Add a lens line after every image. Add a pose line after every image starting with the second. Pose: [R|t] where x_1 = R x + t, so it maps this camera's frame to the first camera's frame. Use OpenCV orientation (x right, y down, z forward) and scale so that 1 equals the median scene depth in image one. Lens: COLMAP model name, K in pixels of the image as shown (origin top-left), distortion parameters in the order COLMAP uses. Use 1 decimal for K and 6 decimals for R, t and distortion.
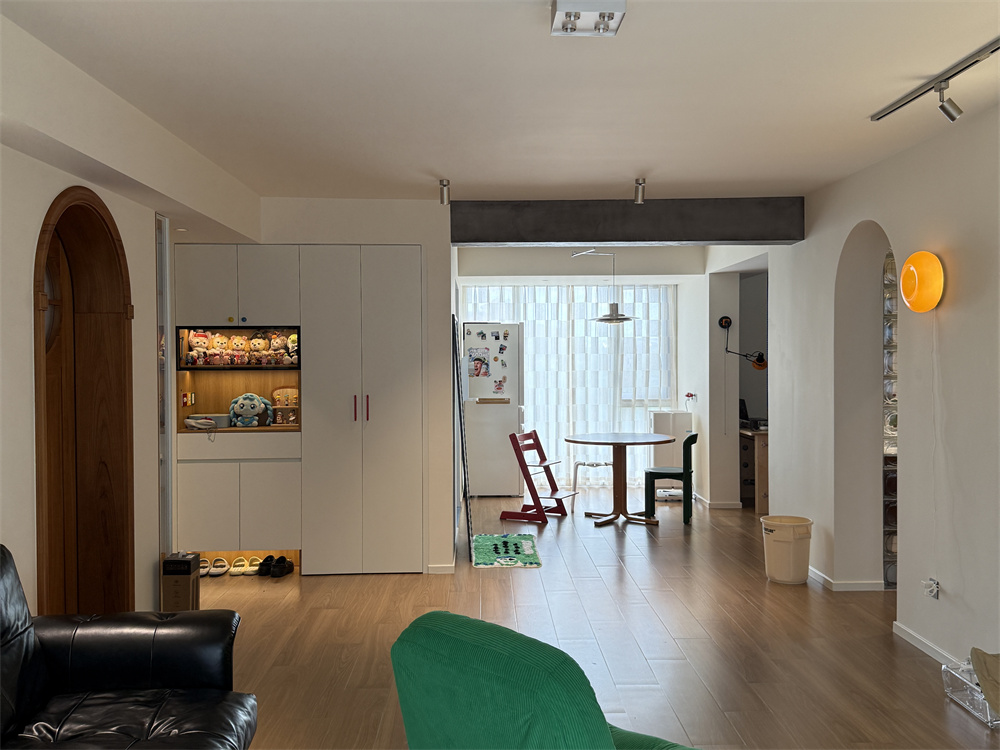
lens RADIAL K [[933.2, 0, 500.0], [0, 933.2, 375.0], [0, 0, 1]] dist [0.159198, -0.309817]
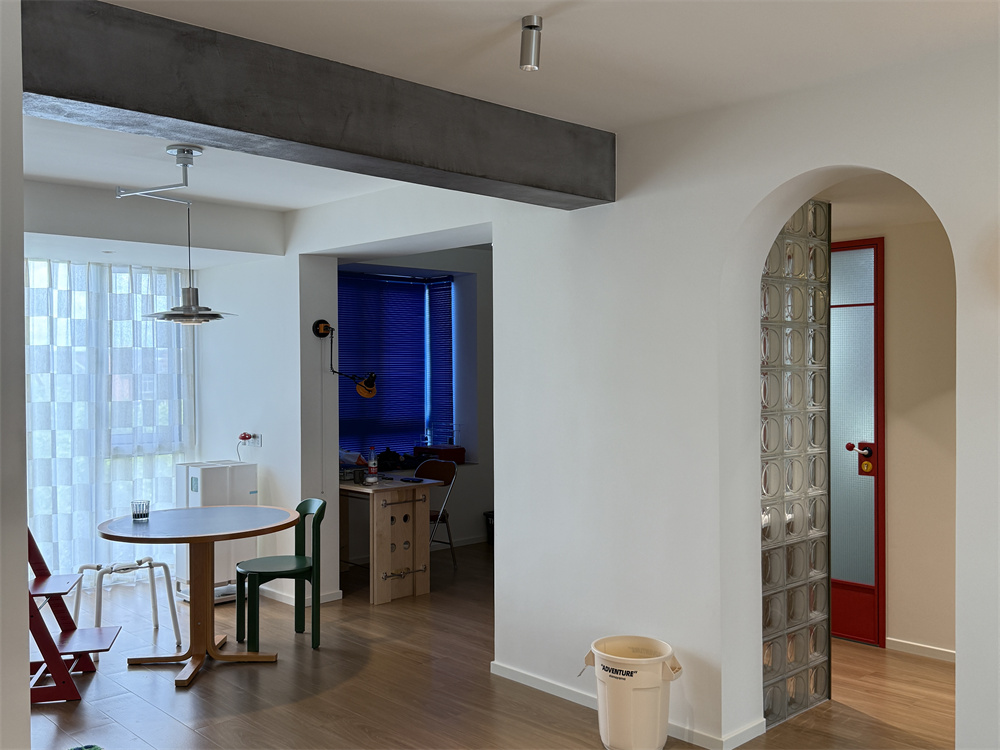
lens RADIAL K [[932.2, 0, 500.0], [0, 932.2, 375.0], [0, 0, 1]] dist [0.115487, -0.218048]
pose [[0.739019, -0.004261, 0.673671, -0.129054], [0.015529, 0.999822, -0.010711, -0.013861], [-0.673506, 0.018377, 0.738954, 0.445629]]
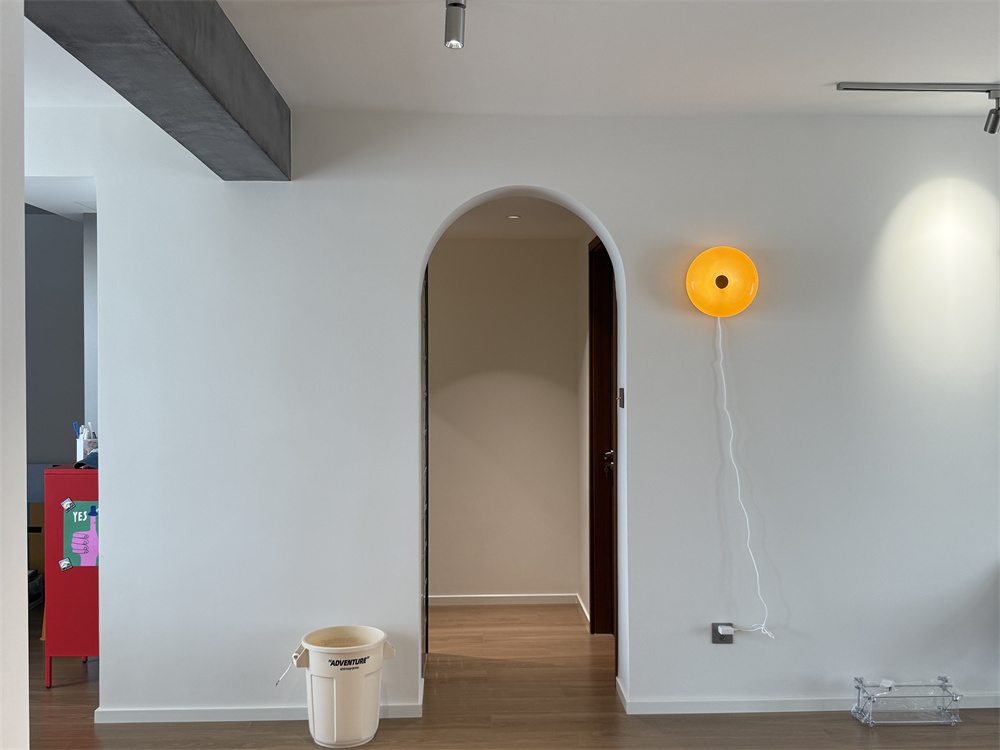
lens RADIAL K [[933.2, 0, 500.0], [0, 933.2, 375.0], [0, 0, 1]] dist [0.159198, -0.309817]
pose [[-0.006126, -0.004978, 0.999969, -0.227146], [0.026775, 0.999628, 0.005141, -0.011457], [-0.999623, 0.026805, -0.005990, 0.666526]]
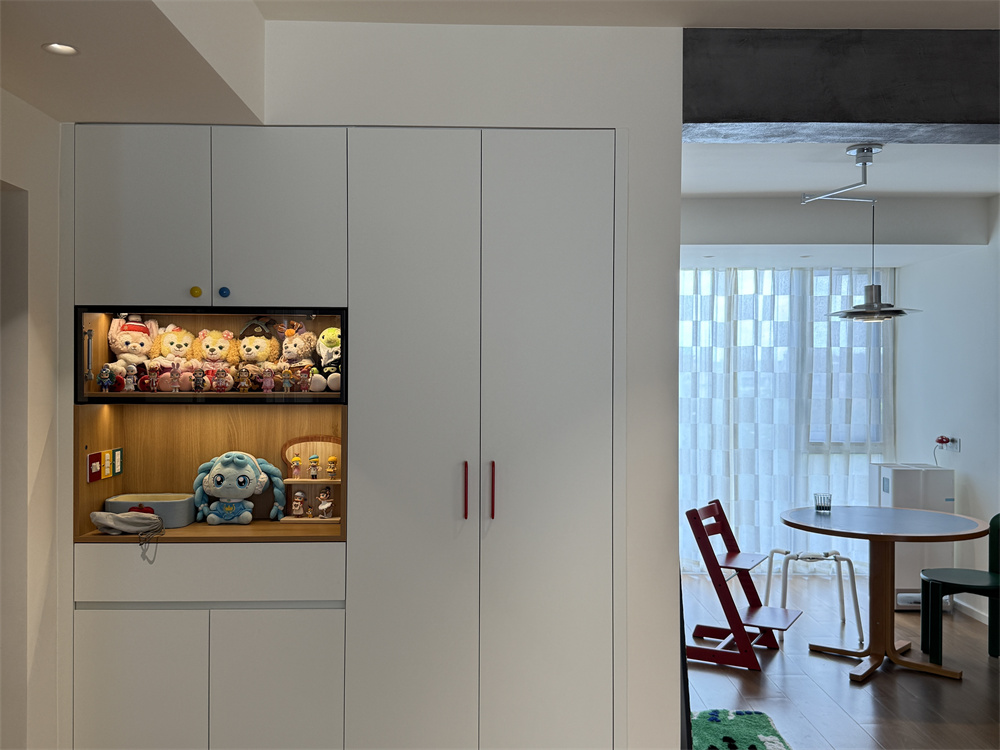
lens RADIAL K [[932.2, 0, 500.0], [0, 932.2, 375.0], [0, 0, 1]] dist [0.115487, -0.218048]
pose [[0.999947, 0.009305, -0.004449, -0.105051], [-0.009379, 0.999815, -0.016801, -0.009860], [0.004292, 0.016842, 0.999849, 0.421612]]
